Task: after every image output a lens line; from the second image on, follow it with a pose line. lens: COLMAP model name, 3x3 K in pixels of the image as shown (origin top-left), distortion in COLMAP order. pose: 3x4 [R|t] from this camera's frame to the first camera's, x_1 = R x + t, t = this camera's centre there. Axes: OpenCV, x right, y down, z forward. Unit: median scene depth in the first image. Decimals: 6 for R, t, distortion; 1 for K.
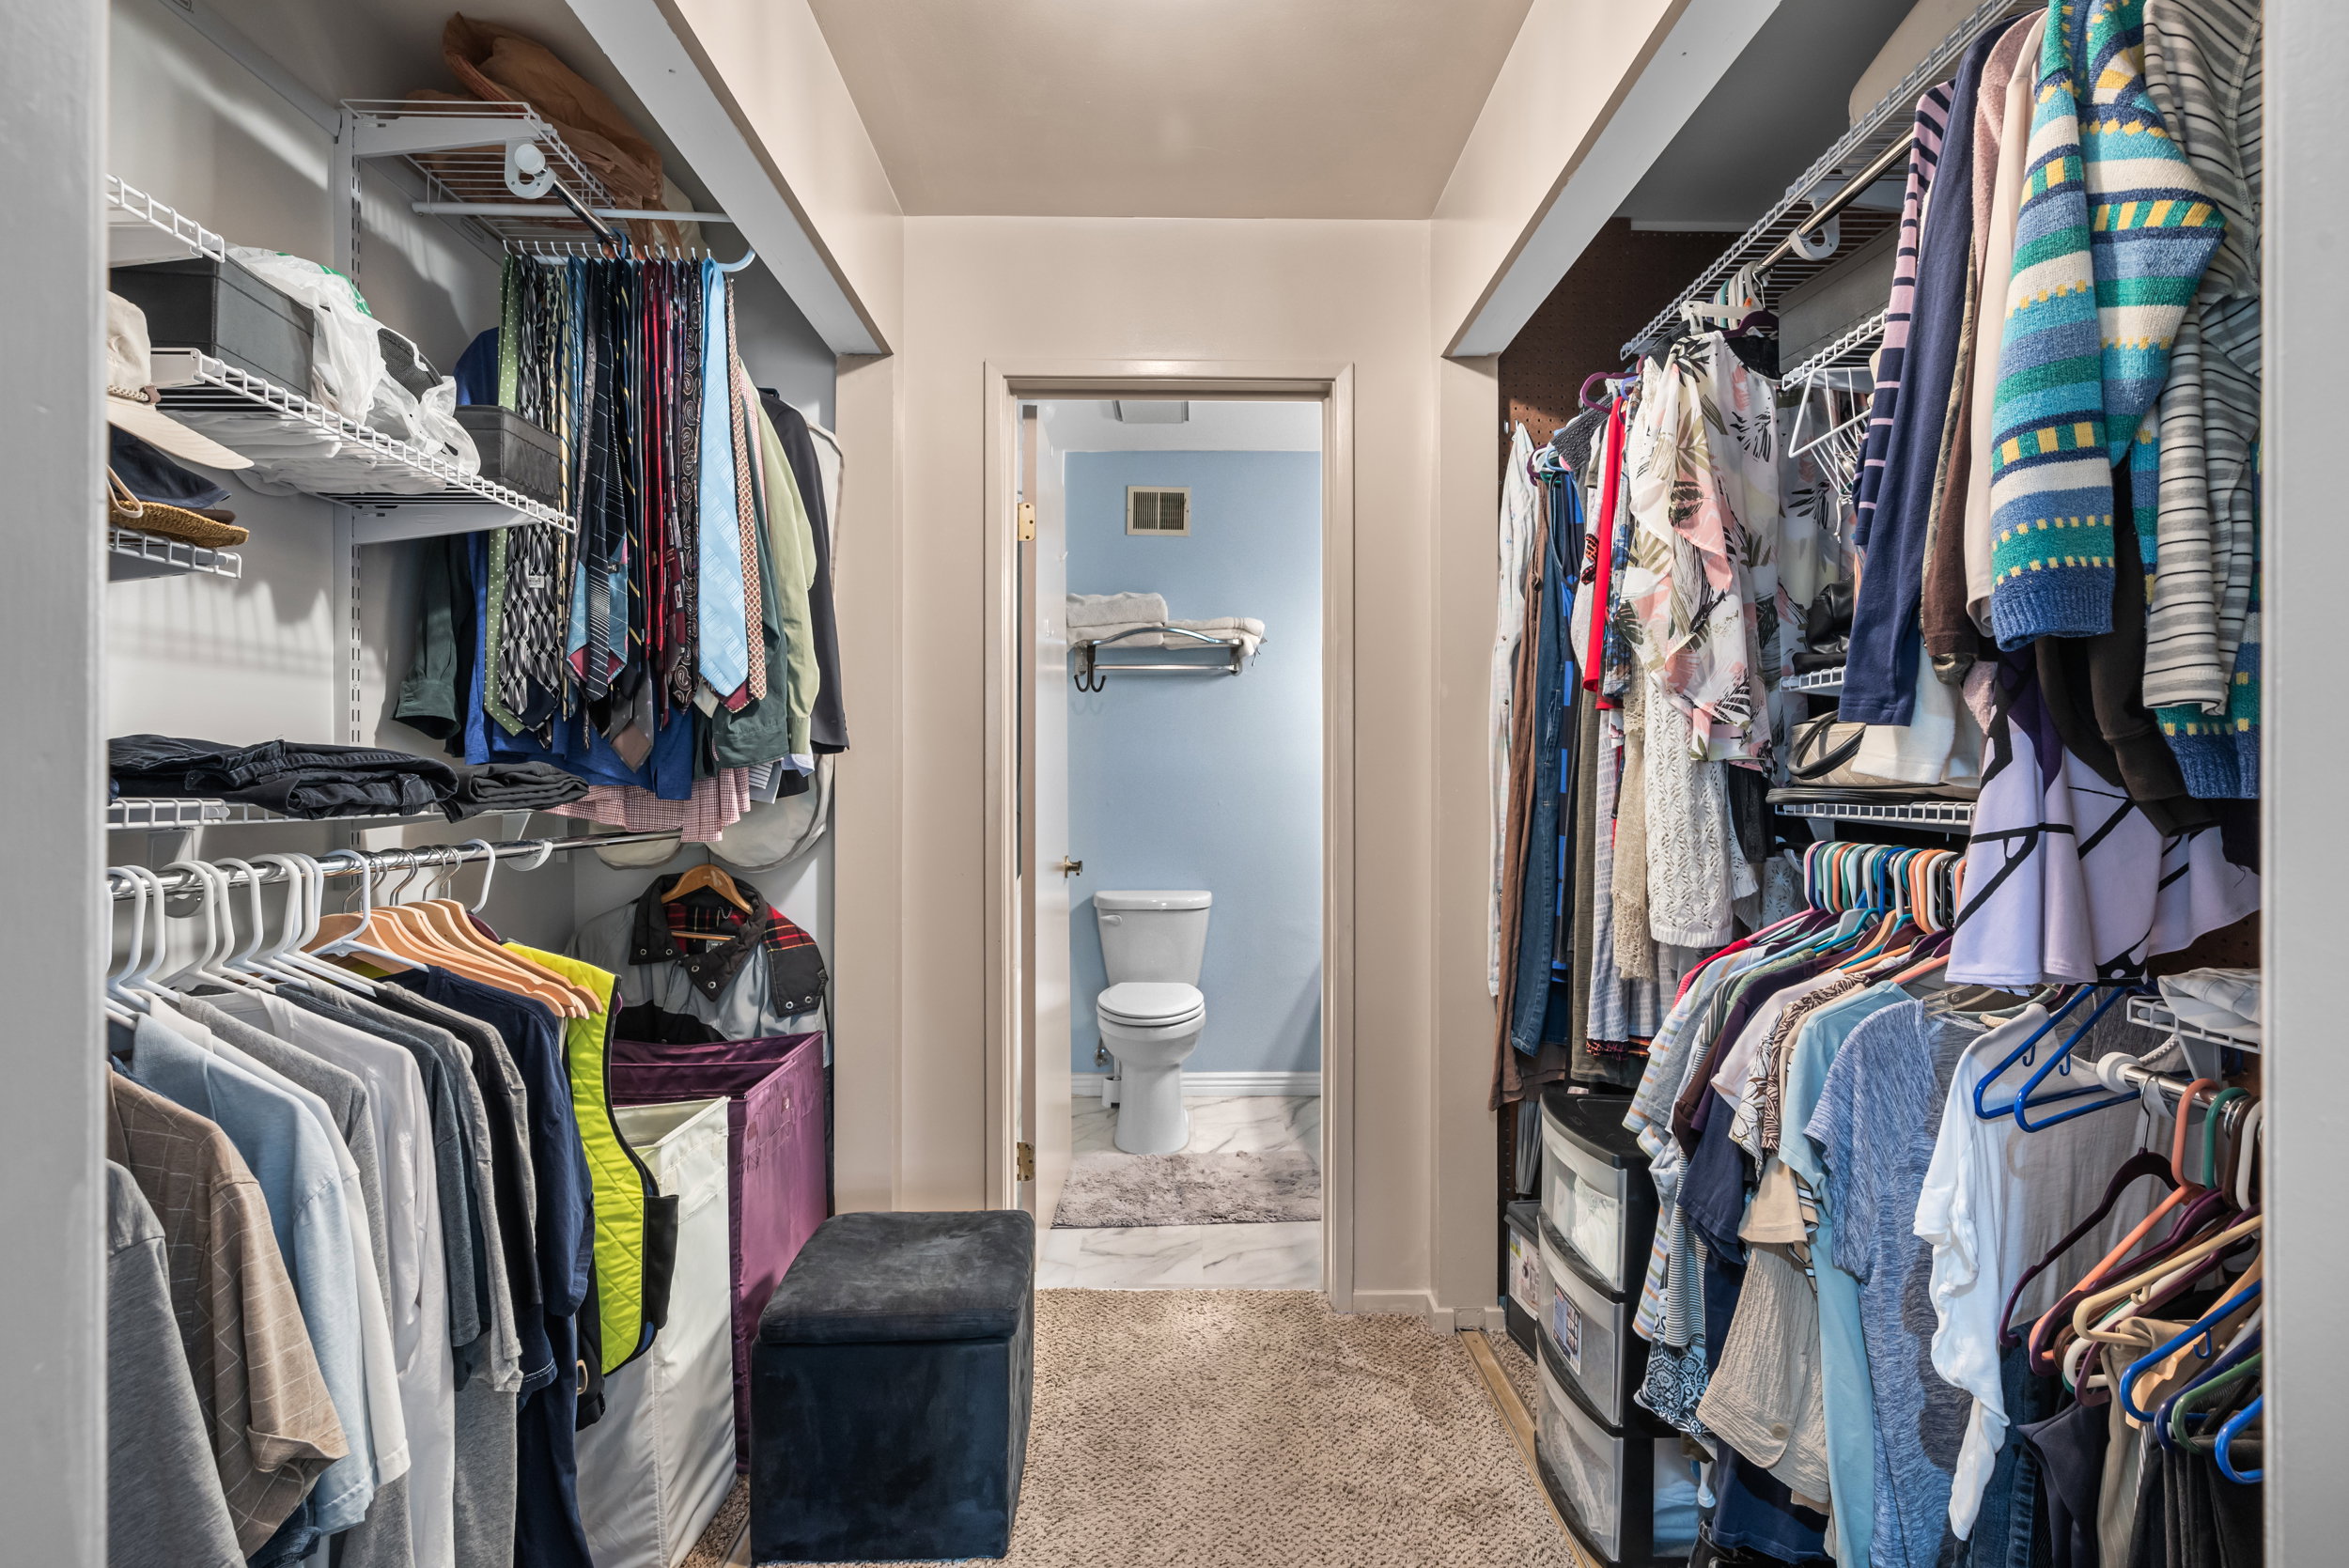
lens RADIAL K [[1066.9, 0, 1175.3], [0, 1066.9, 794.9], [0, 0, 1]] dist [-0.000627, 0.000030]
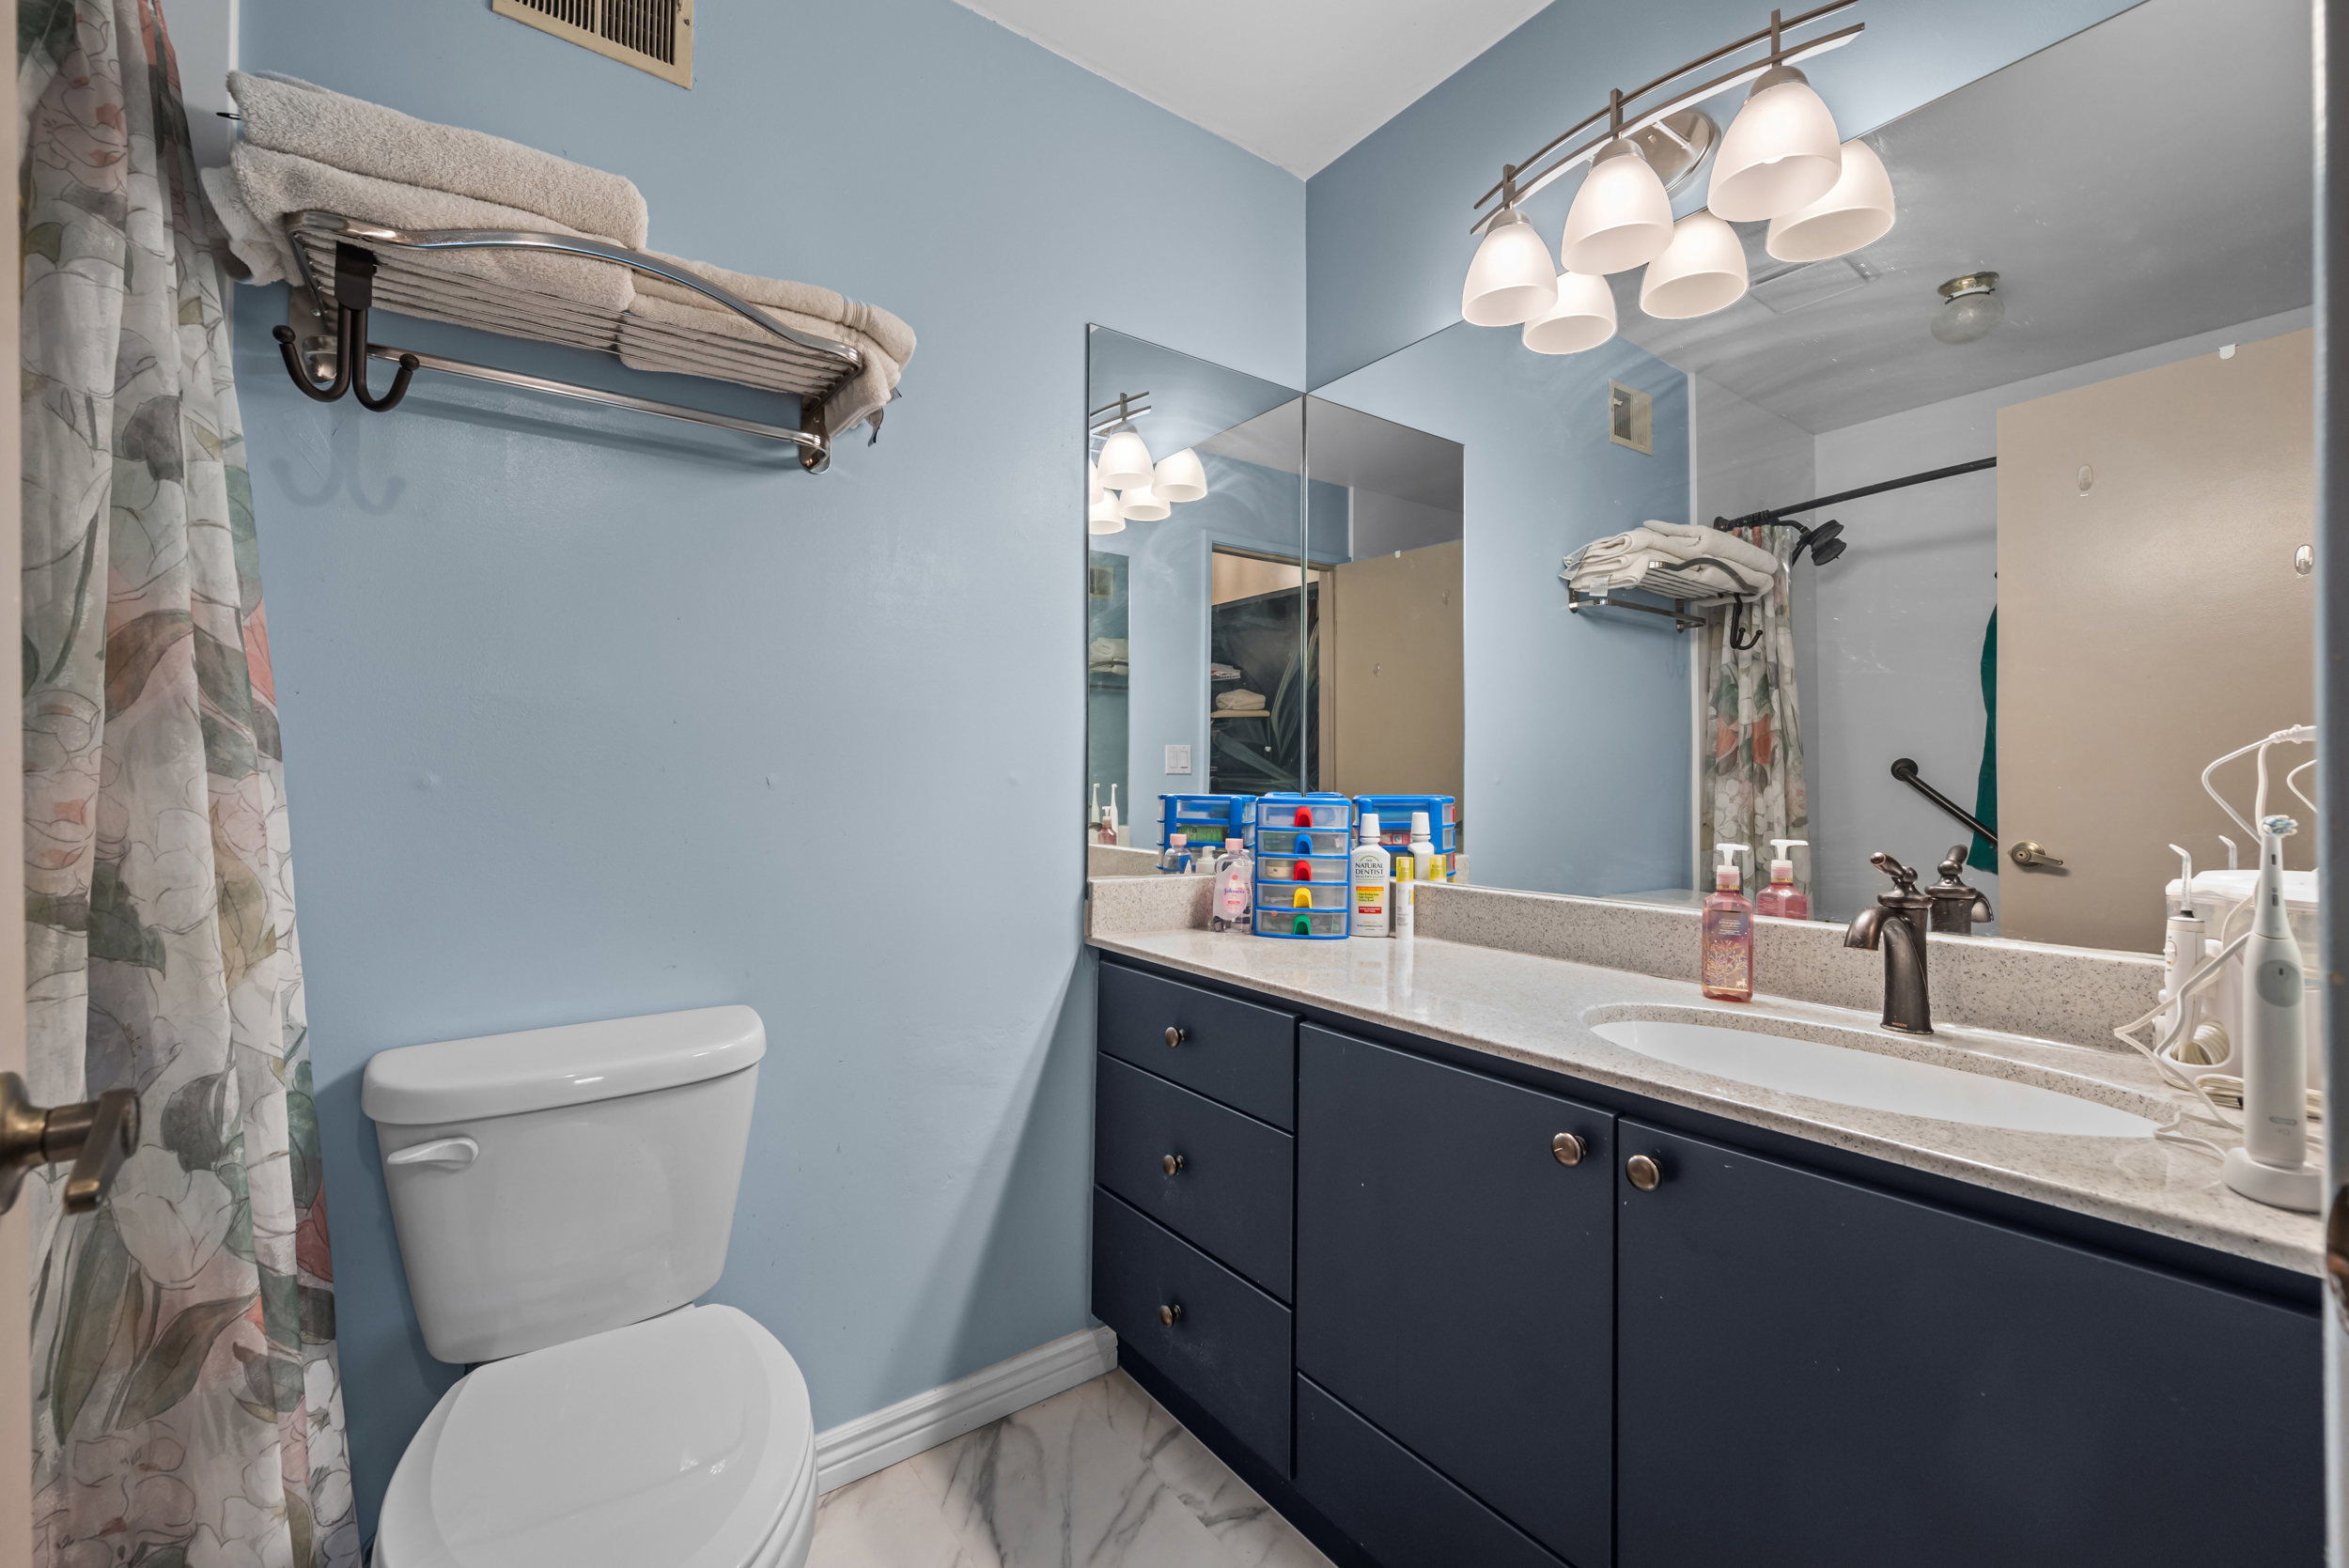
lens RADIAL K [[995.3, 0, 1198.8], [0, 995.3, 775.7], [0, 0, 1]] dist [-0.004296, 0.000157]
pose [[0.818668, -0.001242, 0.574266, -0.044429], [0.005386, 0.999970, -0.005516, 0.008230], [-0.574242, 0.007609, 0.818650, 0.632961]]
